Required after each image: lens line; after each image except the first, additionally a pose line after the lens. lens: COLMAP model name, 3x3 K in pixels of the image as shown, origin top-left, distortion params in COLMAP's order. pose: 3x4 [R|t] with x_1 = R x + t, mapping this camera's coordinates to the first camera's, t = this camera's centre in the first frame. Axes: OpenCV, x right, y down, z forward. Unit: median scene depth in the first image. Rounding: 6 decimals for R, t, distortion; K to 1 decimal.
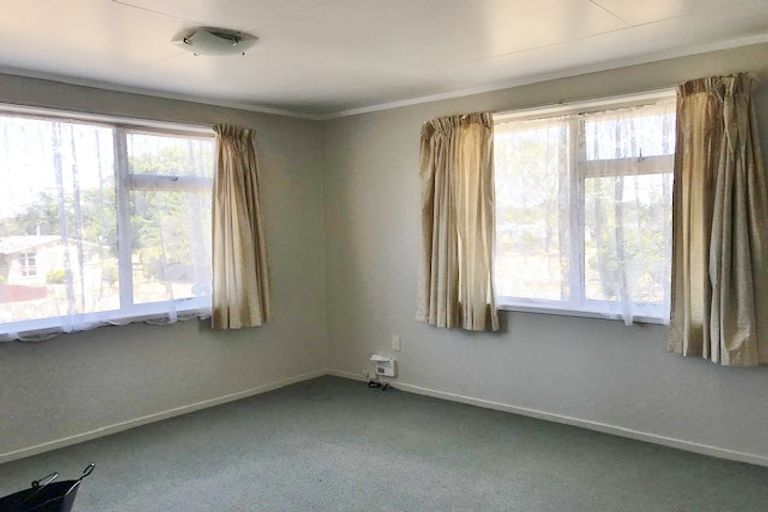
lens RADIAL K [[607.5, 0, 384.0], [0, 607.5, 256.0], [0, 0, 1]] dist [0.007946, 0.002321]
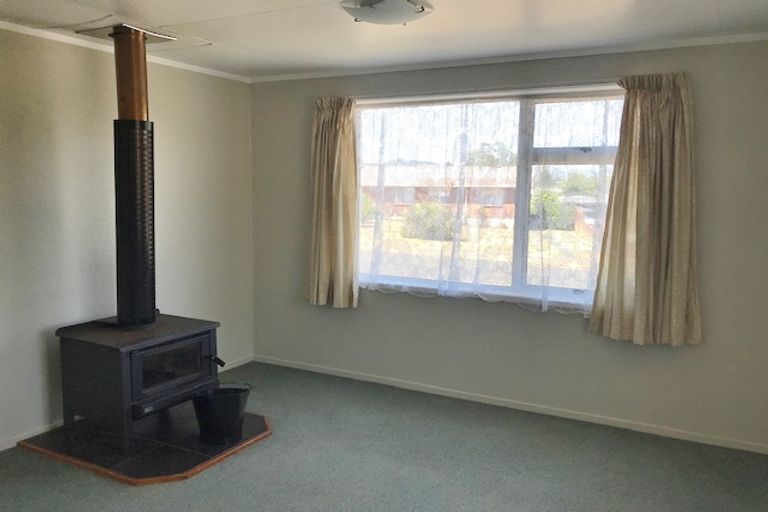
lens RADIAL K [[607.5, 0, 384.0], [0, 607.5, 256.0], [0, 0, 1]] dist [0.007946, 0.002321]
pose [[0.234789, 0.114954, -0.965225, 0.462881], [-0.087337, 0.991461, 0.096834, -0.039773], [0.968115, 0.061564, 0.242824, 0.560458]]
